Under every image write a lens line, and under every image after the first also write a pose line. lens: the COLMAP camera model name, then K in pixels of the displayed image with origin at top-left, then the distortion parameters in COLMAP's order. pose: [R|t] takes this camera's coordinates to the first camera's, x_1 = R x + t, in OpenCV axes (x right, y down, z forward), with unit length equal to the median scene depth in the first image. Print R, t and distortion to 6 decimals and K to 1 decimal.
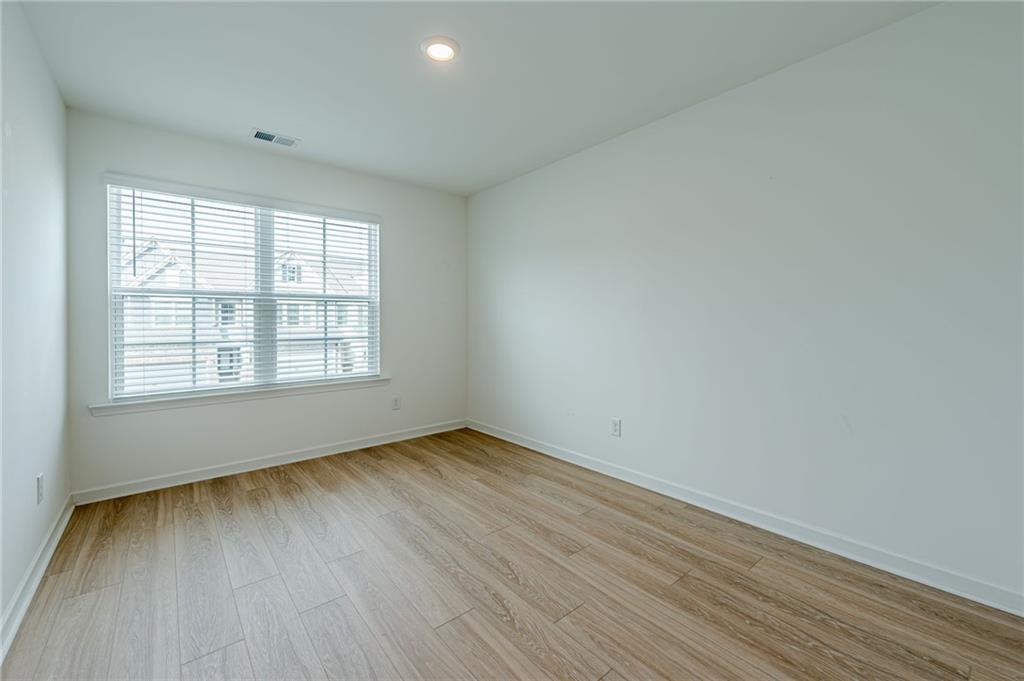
lens RADIAL K [[411.9, 0, 511.0], [0, 411.9, 331.5], [0, 0, 1]] dist [-0.005779, 0.001645]
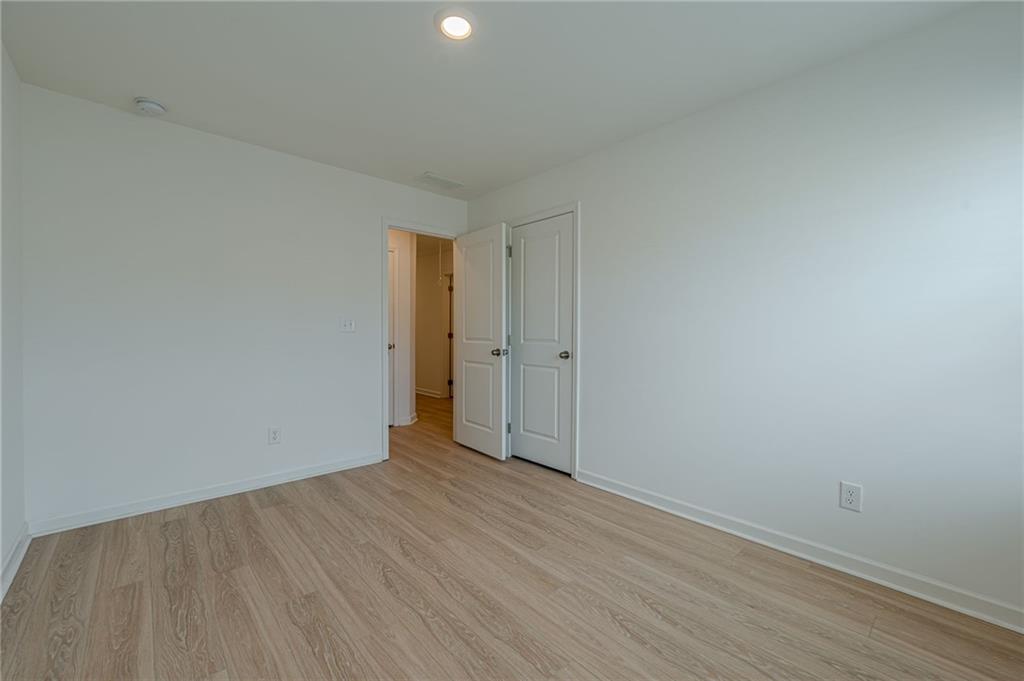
lens RADIAL K [[411.9, 0, 508.5], [0, 411.9, 336.7], [0, 0, 1]] dist [-0.005779, 0.001645]
pose [[-0.999462, -0.000078, -0.032799, -0.236094], [-0.001347, 0.999251, 0.038665, -0.044914], [0.032771, 0.038688, -0.998714, 1.744433]]
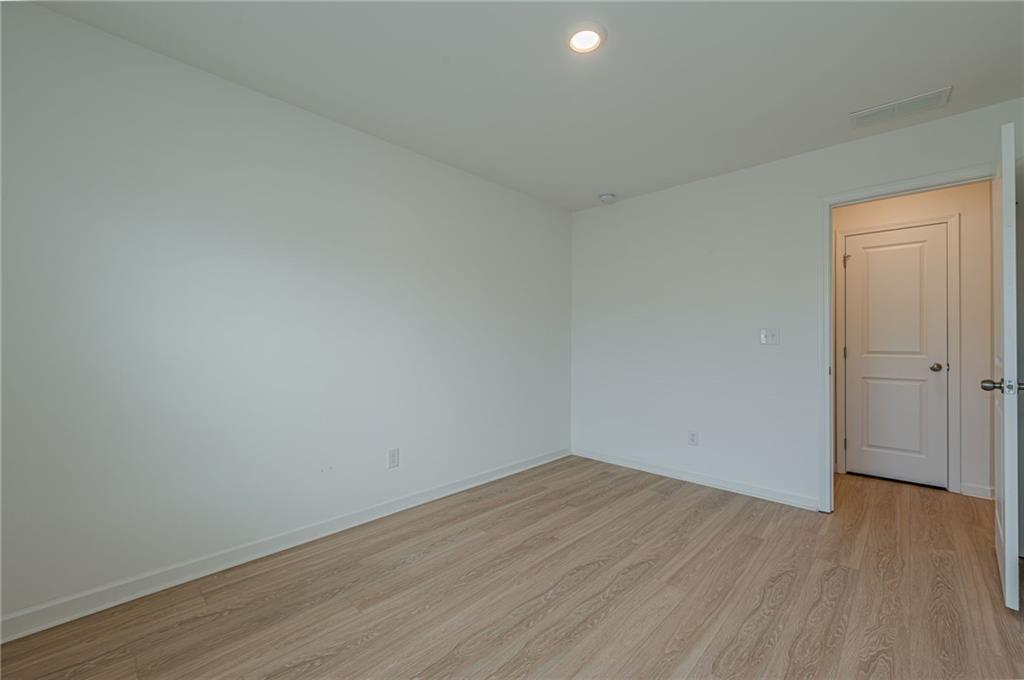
lens RADIAL K [[411.9, 0, 517.9], [0, 411.9, 339.1], [0, 0, 1]] dist [-0.005779, 0.001645]
pose [[-0.112587, 0.010497, 0.993586, -0.949458], [0.021881, 0.999728, -0.008083, -0.021161], [-0.993401, 0.020831, -0.112786, 1.142001]]
